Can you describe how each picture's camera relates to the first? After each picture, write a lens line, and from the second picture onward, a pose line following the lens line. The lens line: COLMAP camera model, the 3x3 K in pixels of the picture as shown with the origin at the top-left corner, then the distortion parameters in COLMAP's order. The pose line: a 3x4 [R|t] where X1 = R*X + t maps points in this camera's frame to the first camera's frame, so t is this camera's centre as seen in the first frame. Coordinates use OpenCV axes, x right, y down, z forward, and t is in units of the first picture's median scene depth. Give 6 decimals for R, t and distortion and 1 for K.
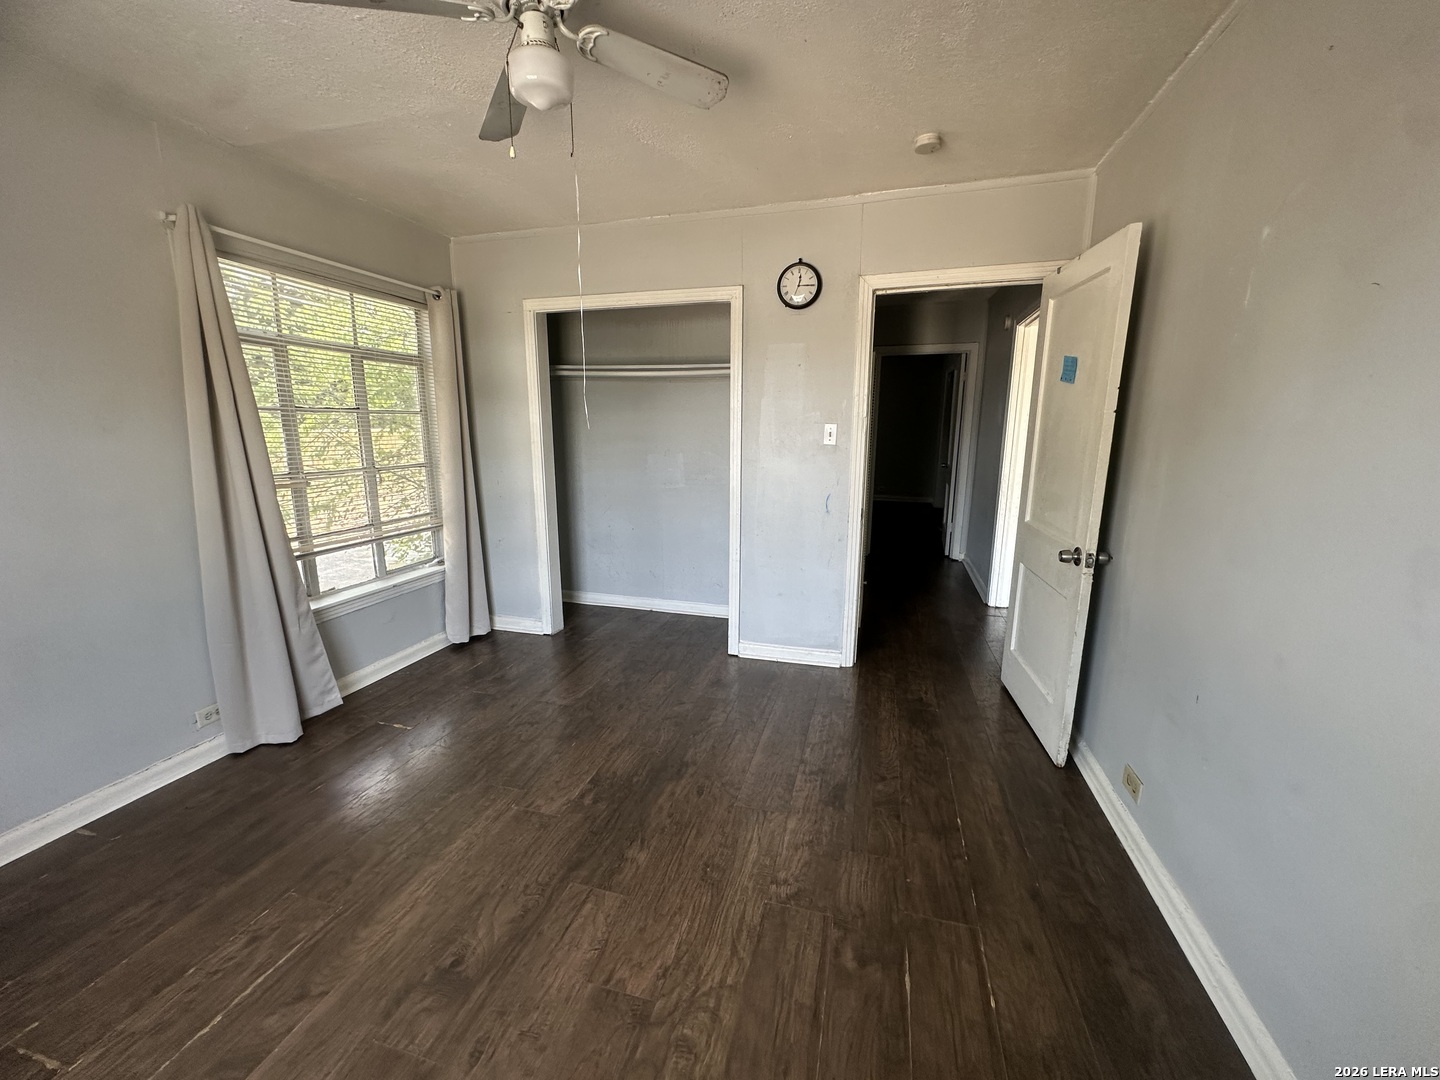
lens RADIAL K [[579.0, 0, 719.5], [0, 579.0, 537.4], [0, 0, 1]] dist [-0.002064, -0.000242]
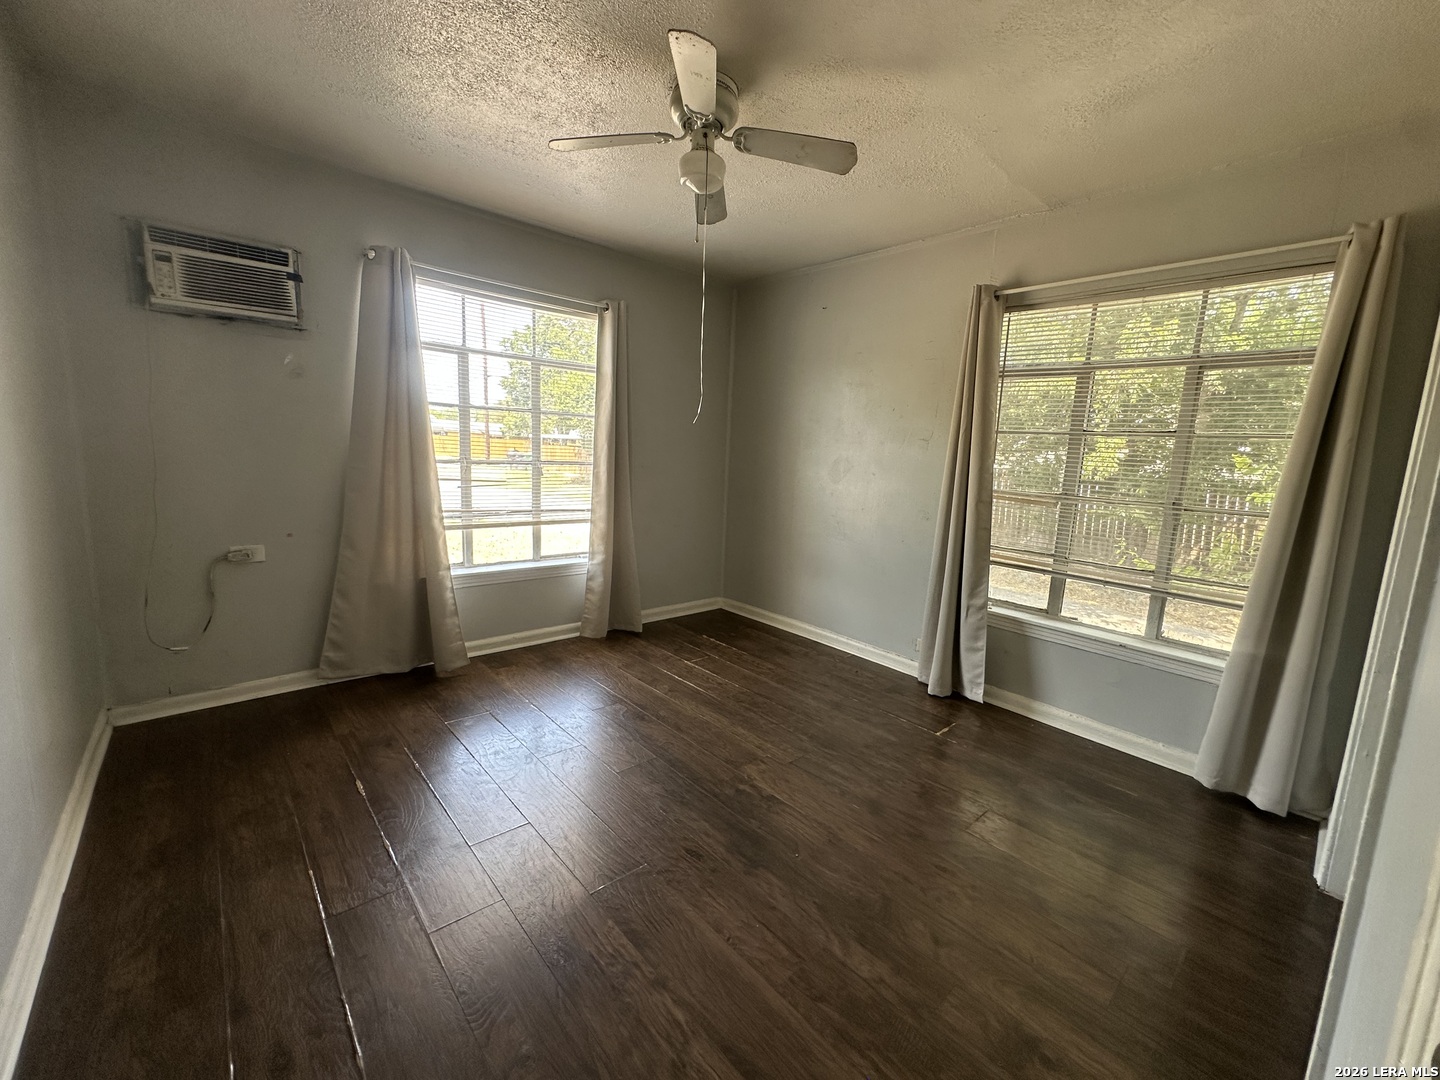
lens RADIAL K [[579.0, 0, 719.5], [0, 579.0, 537.4], [0, 0, 1]] dist [-0.002064, -0.000242]
pose [[-0.535084, 0.096759, -0.839239, 0.499305], [-0.214135, 0.945442, 0.245533, -0.168665], [0.817209, 0.311091, -0.485172, 1.075283]]
